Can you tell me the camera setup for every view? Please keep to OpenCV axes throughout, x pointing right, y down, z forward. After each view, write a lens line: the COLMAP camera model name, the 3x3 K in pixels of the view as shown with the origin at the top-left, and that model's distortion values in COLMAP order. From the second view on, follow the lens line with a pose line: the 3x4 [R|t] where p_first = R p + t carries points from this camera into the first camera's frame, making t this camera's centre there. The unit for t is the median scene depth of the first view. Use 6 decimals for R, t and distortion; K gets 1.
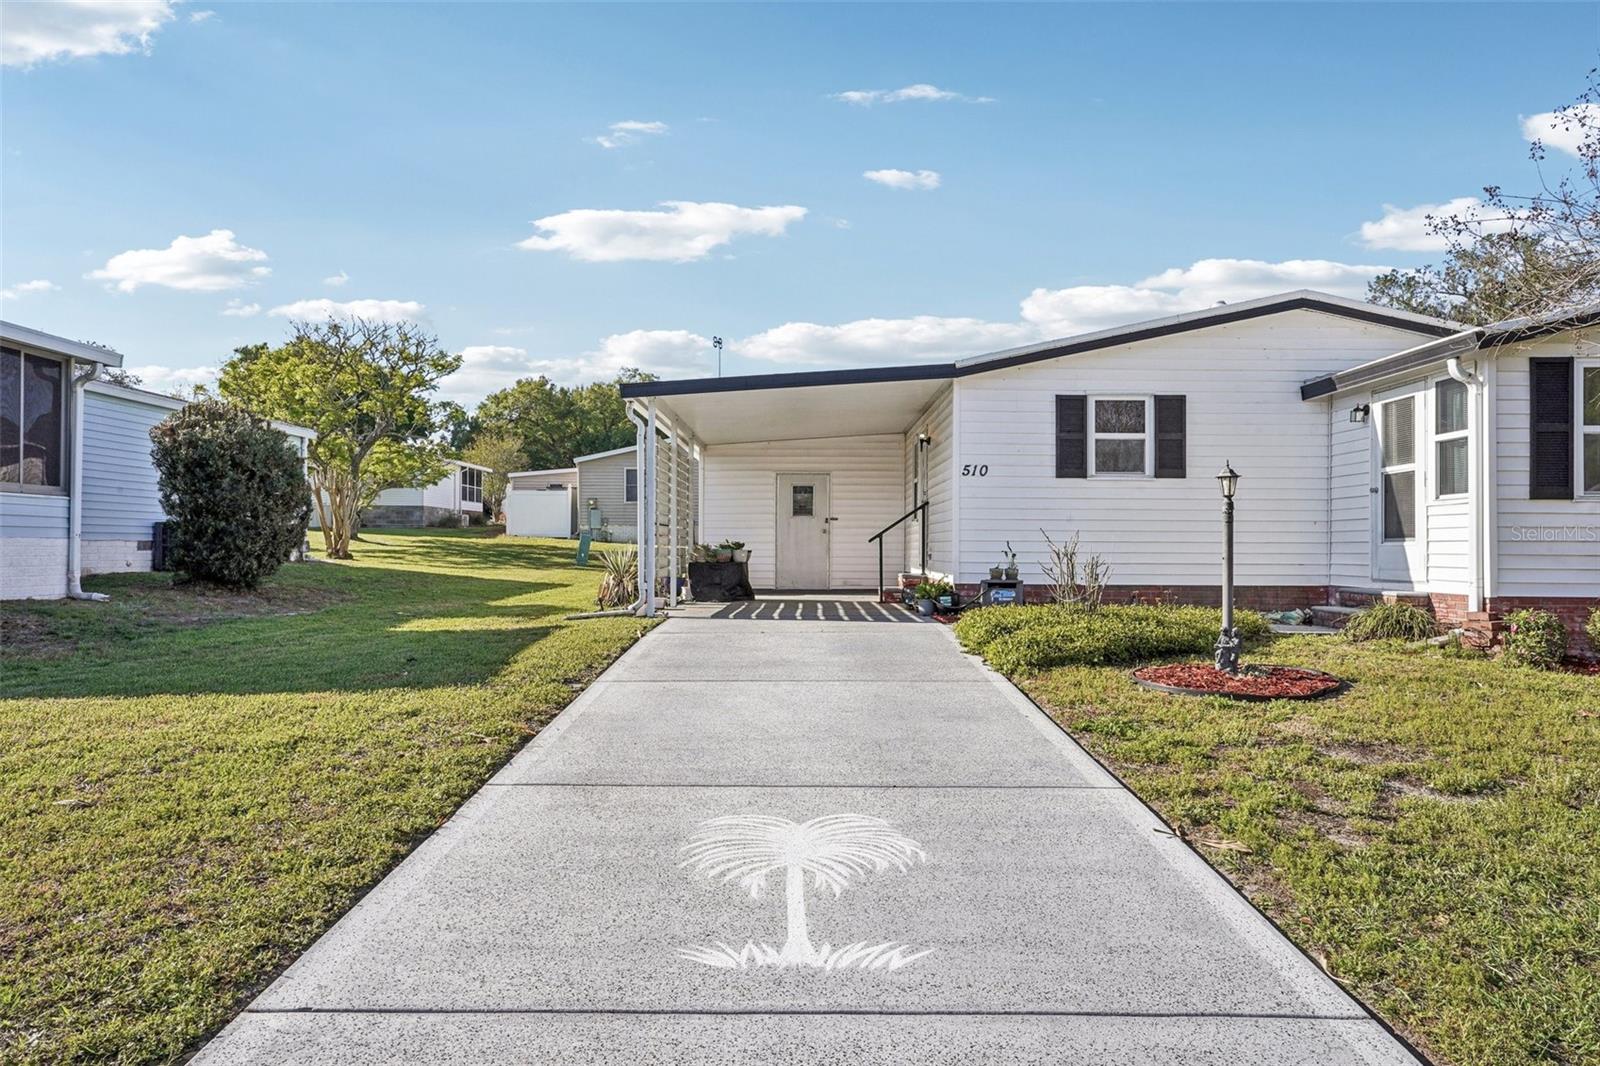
lens RADIAL K [[1043.5, 0, 803.7], [0, 1043.5, 526.6], [0, 0, 1]] dist [-0.006971, 0.000148]
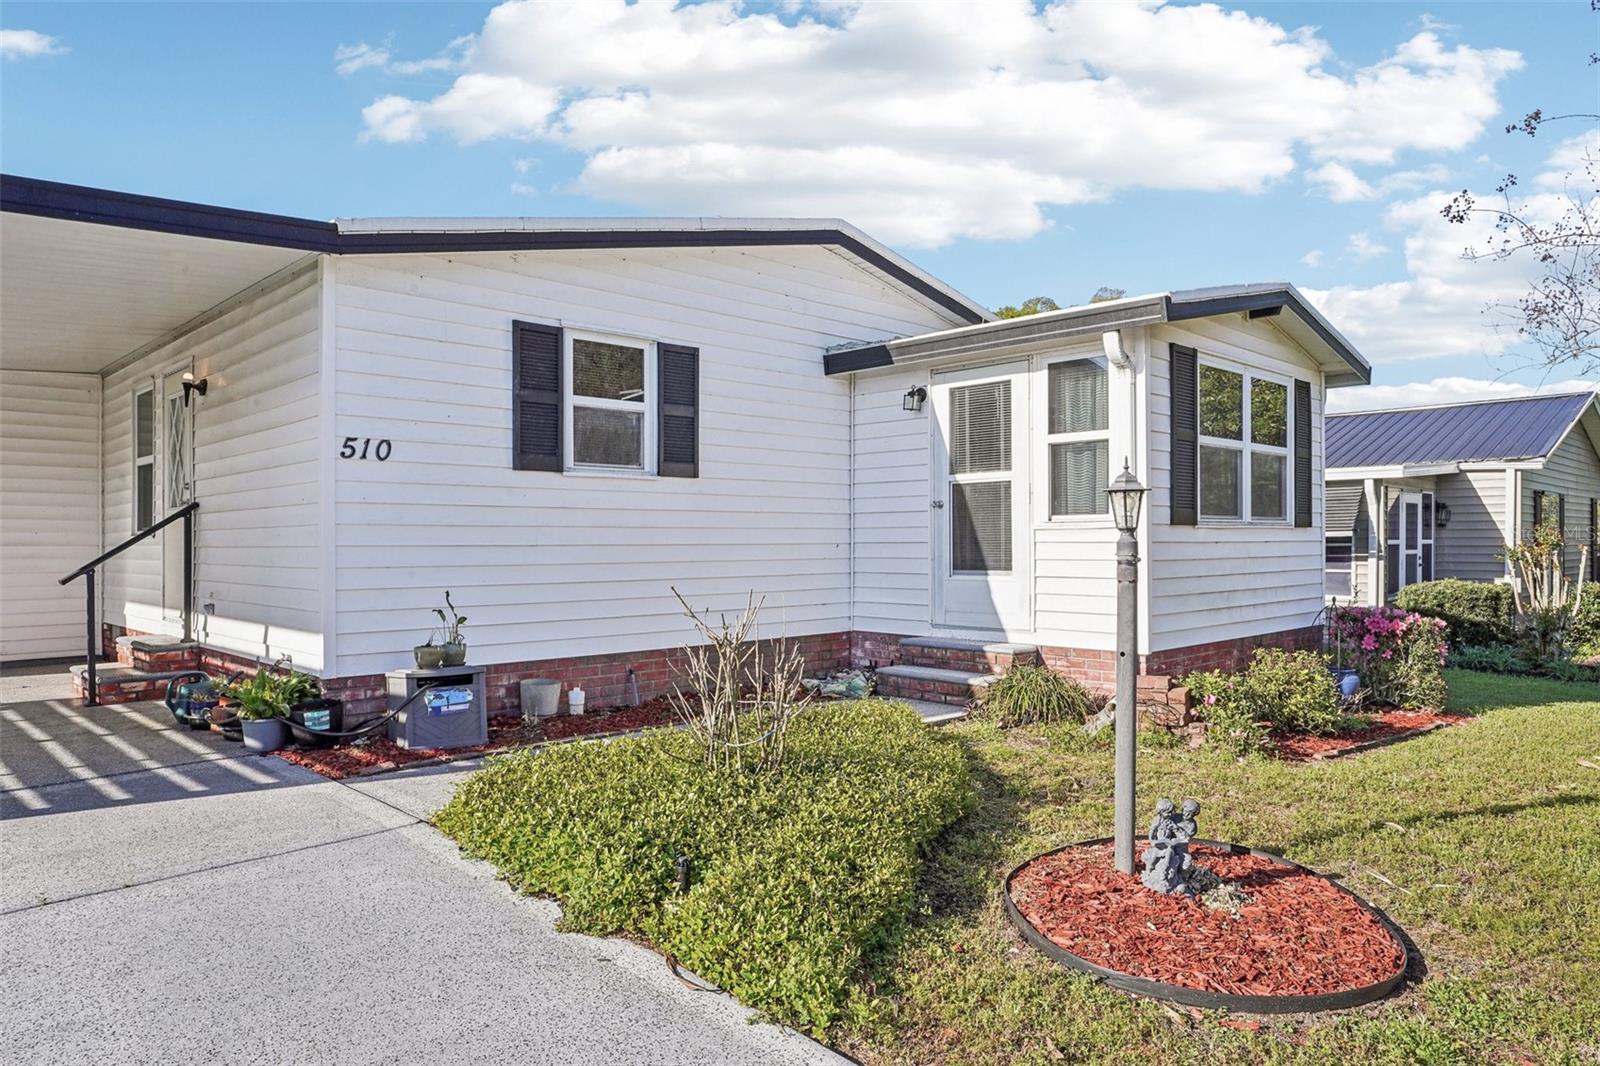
lens RADIAL K [[1046.2, 0, 802.8], [0, 1046.2, 537.7], [0, 0, 1]] dist [-0.008427, -0.005164]
pose [[0.712901, -0.006302, 0.701236, -0.039665], [-0.007689, 0.999829, 0.016802, -0.022088], [-0.701222, -0.017370, 0.712731, 0.515113]]
